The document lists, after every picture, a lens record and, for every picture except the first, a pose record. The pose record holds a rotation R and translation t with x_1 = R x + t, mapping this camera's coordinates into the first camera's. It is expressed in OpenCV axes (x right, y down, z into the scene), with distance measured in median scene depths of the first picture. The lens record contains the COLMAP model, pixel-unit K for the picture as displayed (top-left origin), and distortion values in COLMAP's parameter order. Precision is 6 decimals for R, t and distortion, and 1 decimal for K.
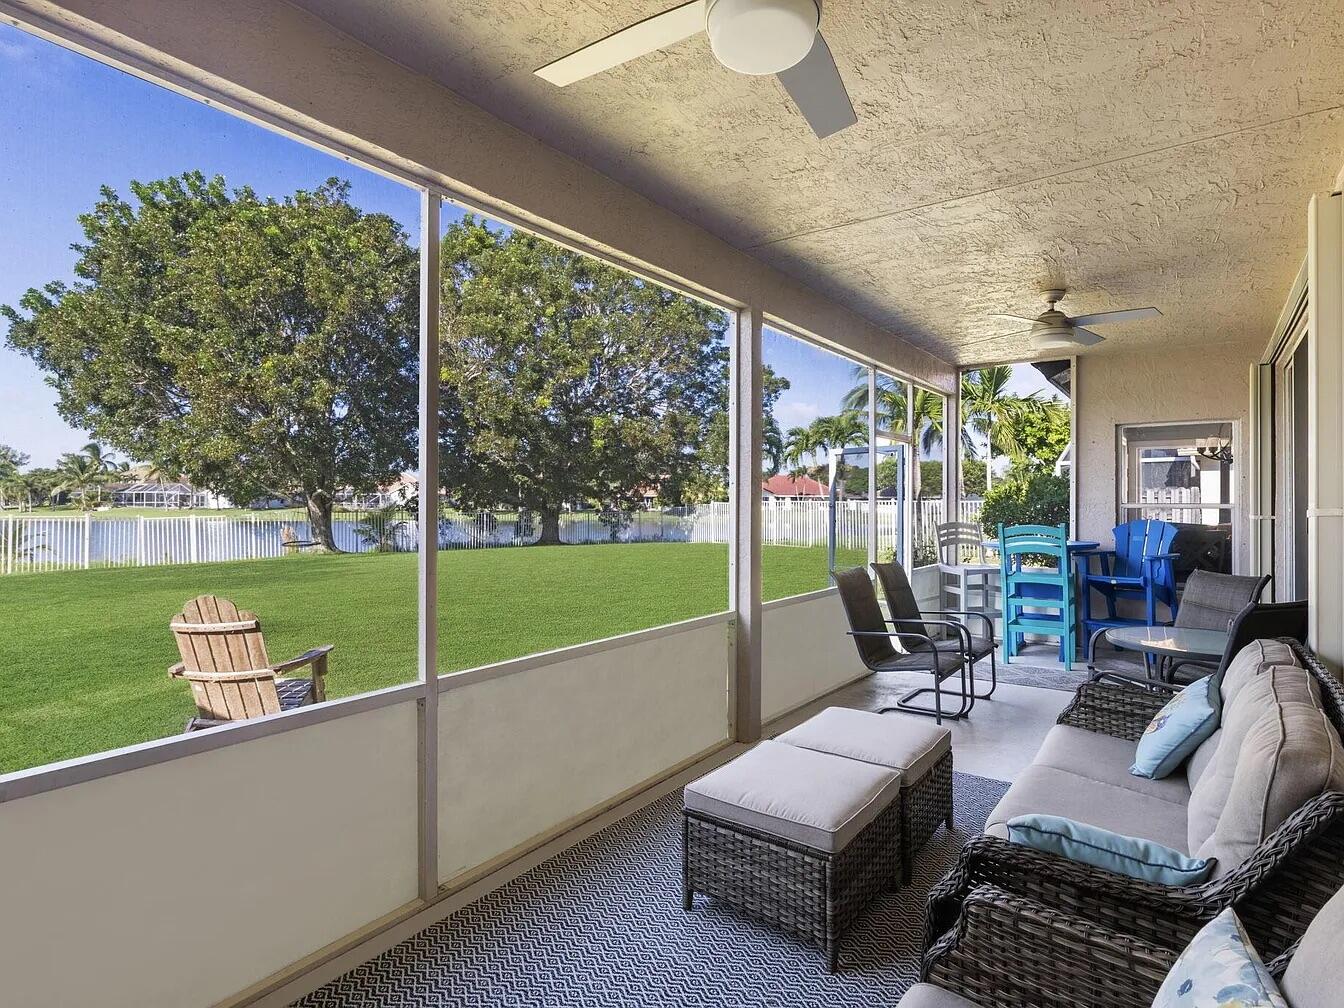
lens RADIAL K [[706.5, 0, 678.5], [0, 706.5, 500.8], [0, 0, 1]] dist [-0.001004, -0.001566]
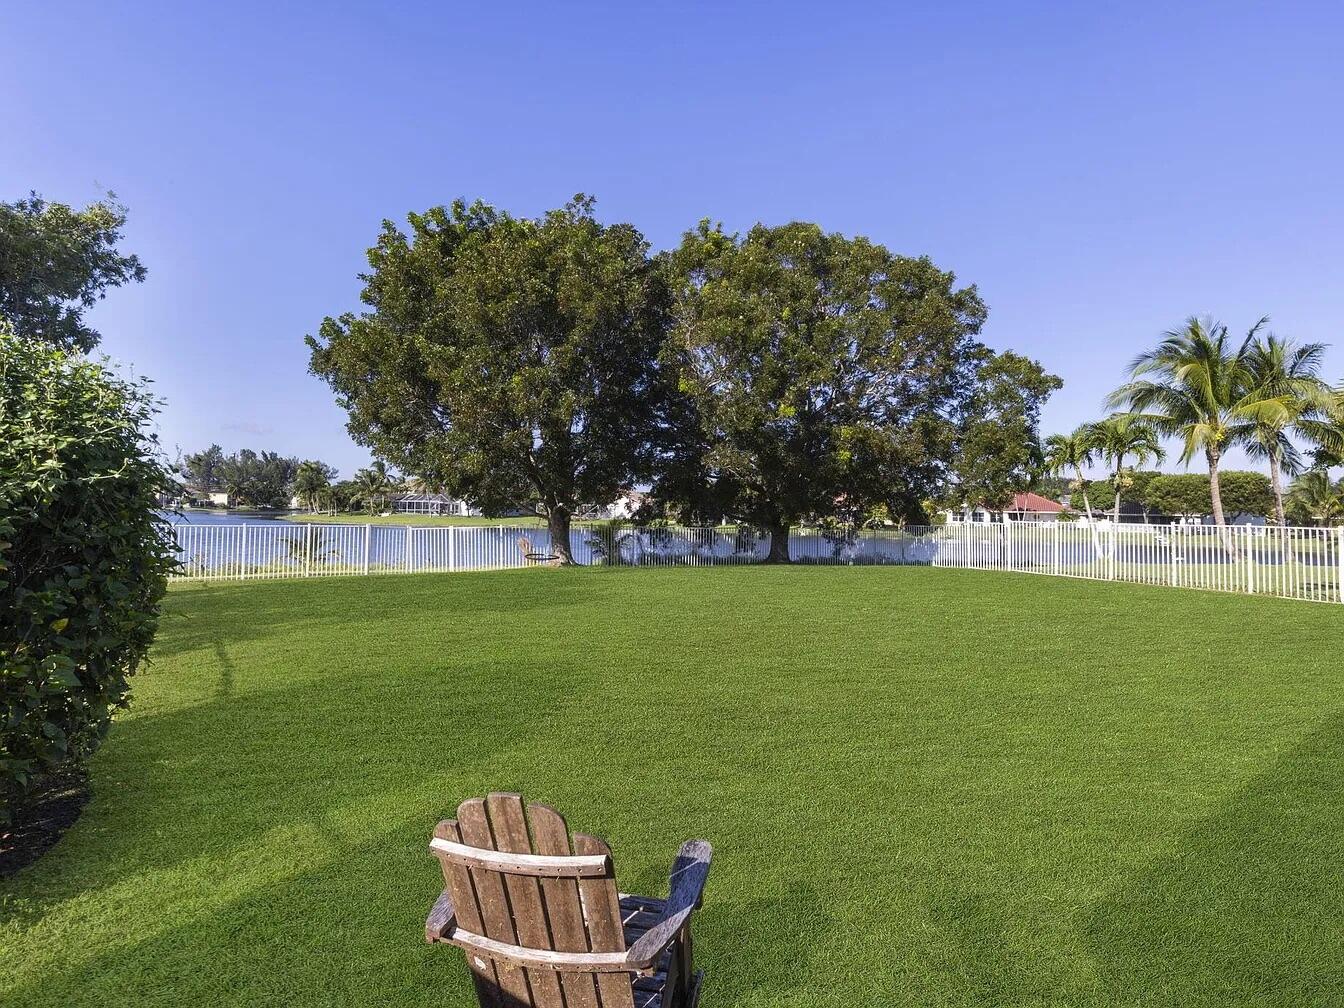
lens RADIAL K [[706.5, 0, 678.5], [0, 706.5, 500.8], [0, 0, 1]] dist [-0.001004, -0.001566]
pose [[0.958250, 0.008063, -0.285817, -0.062424], [-0.013332, 0.999775, -0.016493, -0.005020], [0.285620, 0.019615, 0.958142, 0.086064]]
